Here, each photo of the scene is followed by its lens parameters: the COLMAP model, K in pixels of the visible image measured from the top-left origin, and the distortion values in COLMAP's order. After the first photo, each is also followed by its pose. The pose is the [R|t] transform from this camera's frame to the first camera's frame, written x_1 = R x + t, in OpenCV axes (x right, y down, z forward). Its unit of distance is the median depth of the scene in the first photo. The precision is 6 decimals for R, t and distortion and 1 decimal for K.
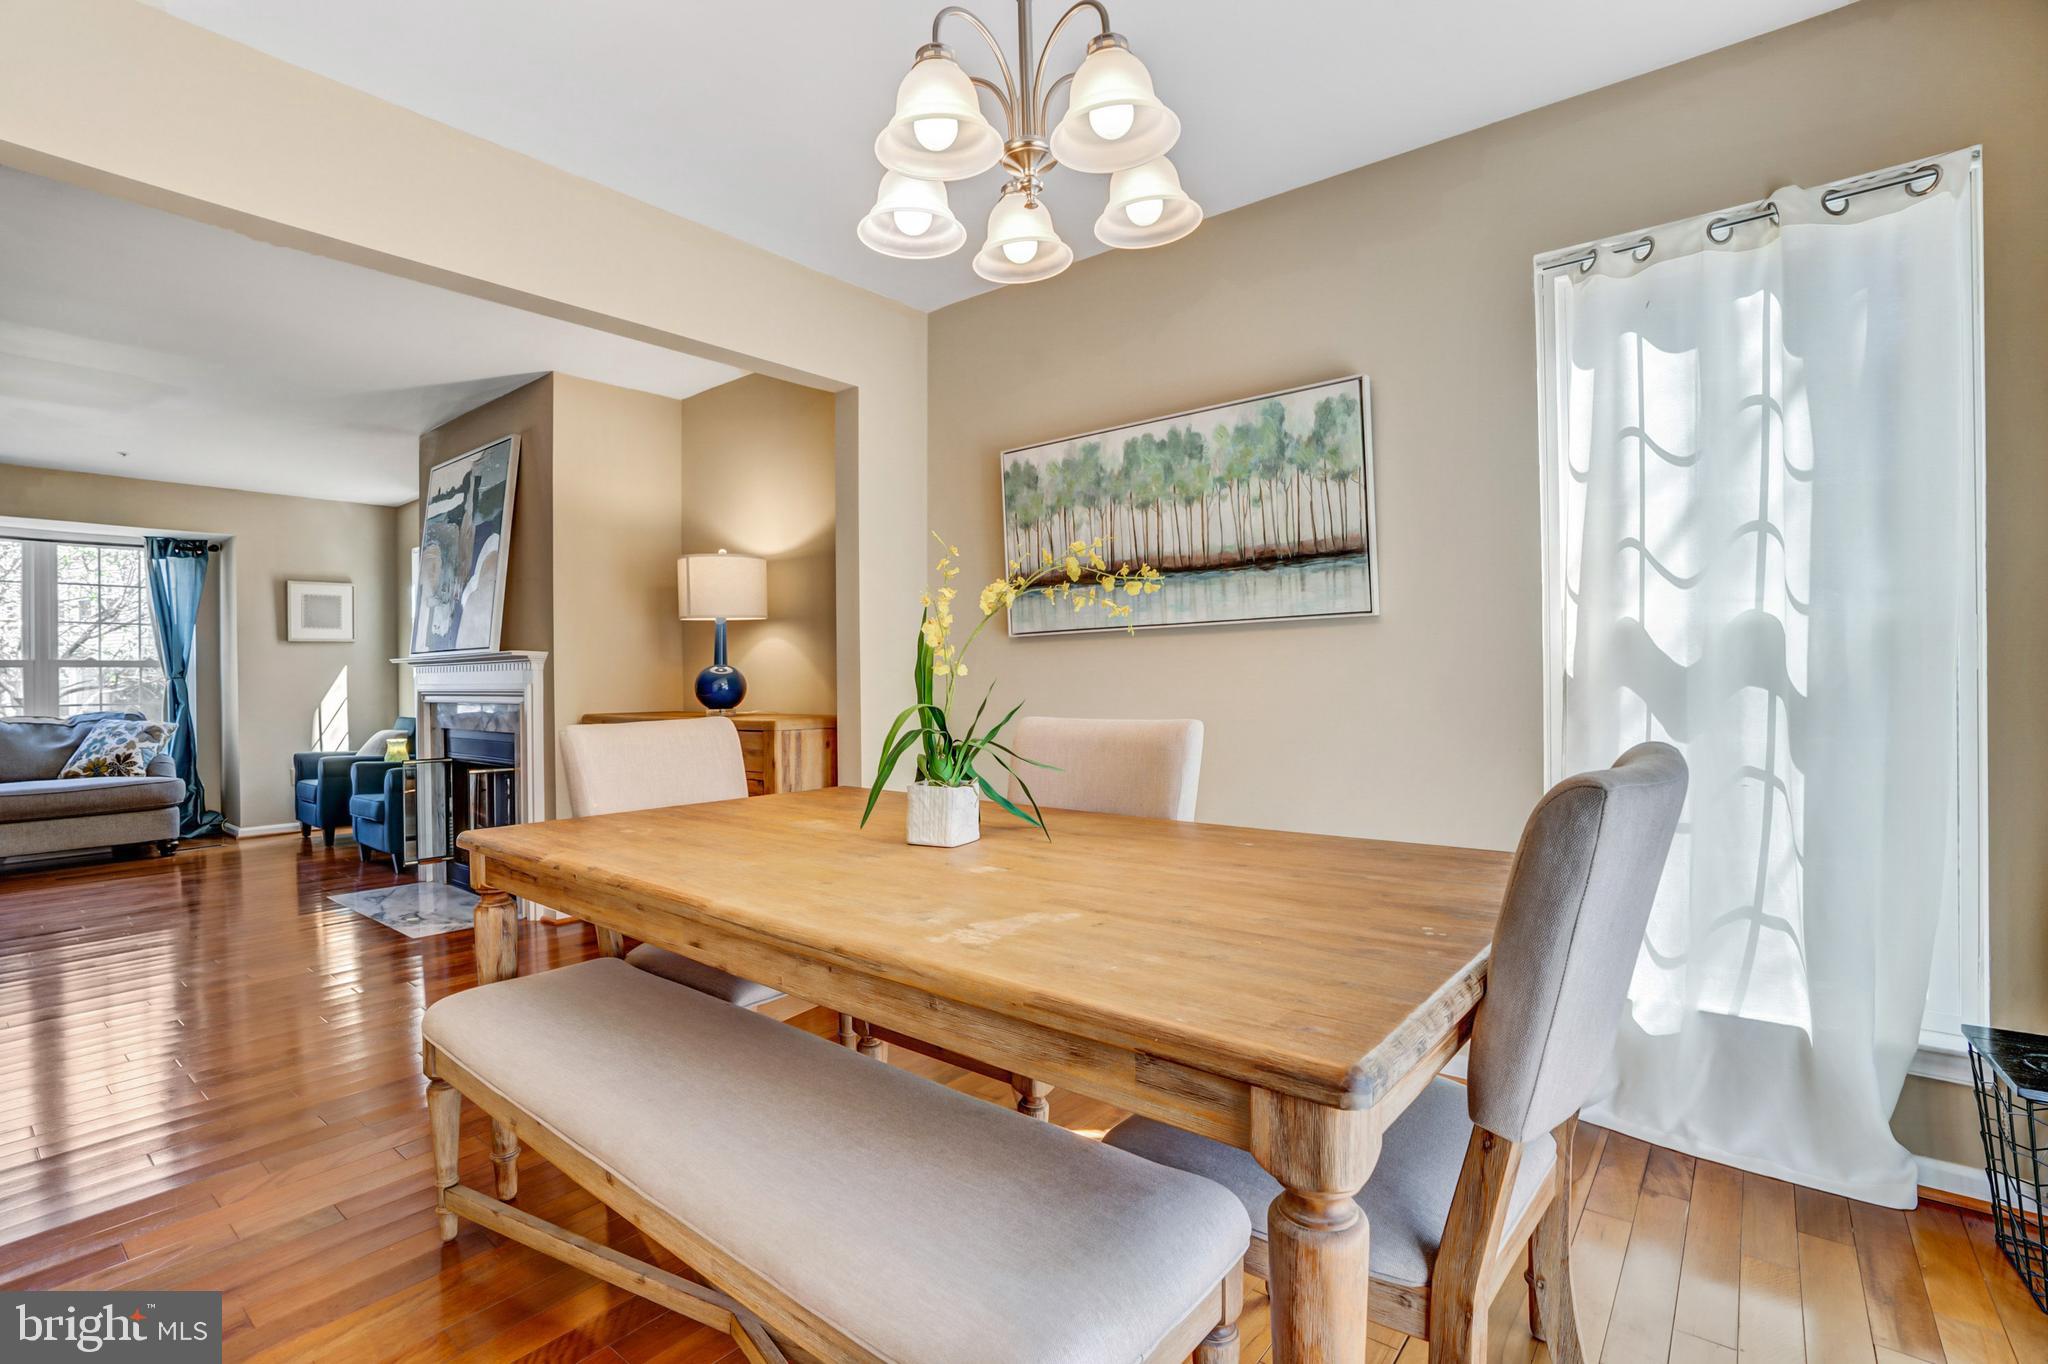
lens RADIAL K [[963.0, 0, 1012.1], [0, 963.0, 679.3], [0, 0, 1]] dist [-0.055436, 0.014607]
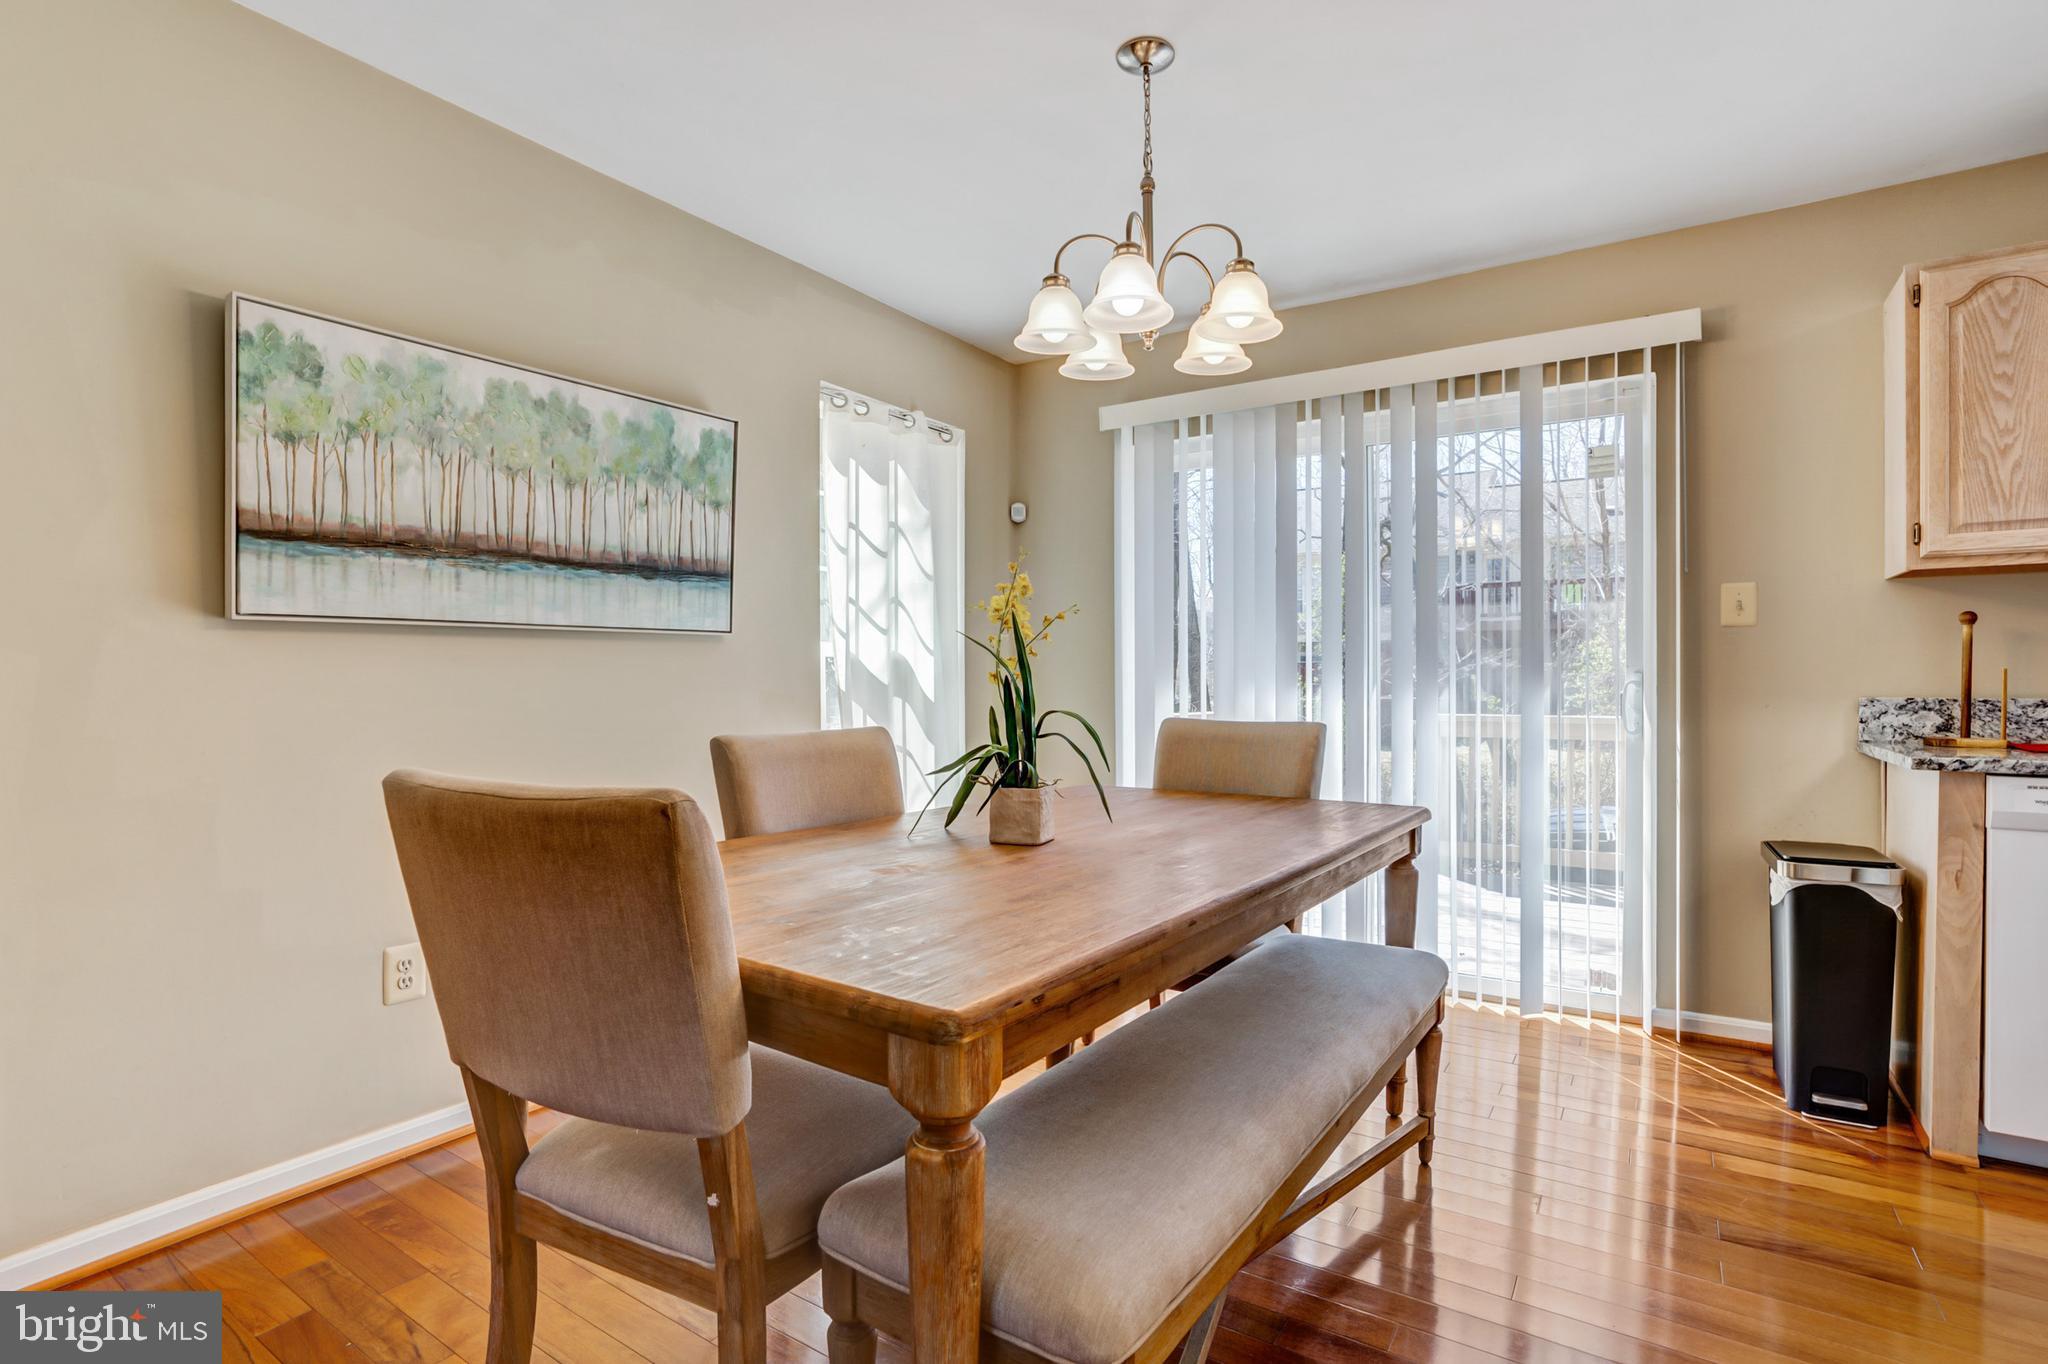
lens RADIAL K [[963.0, 0, 1007.6], [0, 963.0, 702.1], [0, 0, 1]] dist [-0.055436, 0.014607]
pose [[-0.069143, -0.007998, 0.997575, -0.720198], [0.003880, 0.999958, 0.008287, 0.004266], [-0.997599, 0.004444, -0.069109, 0.700131]]
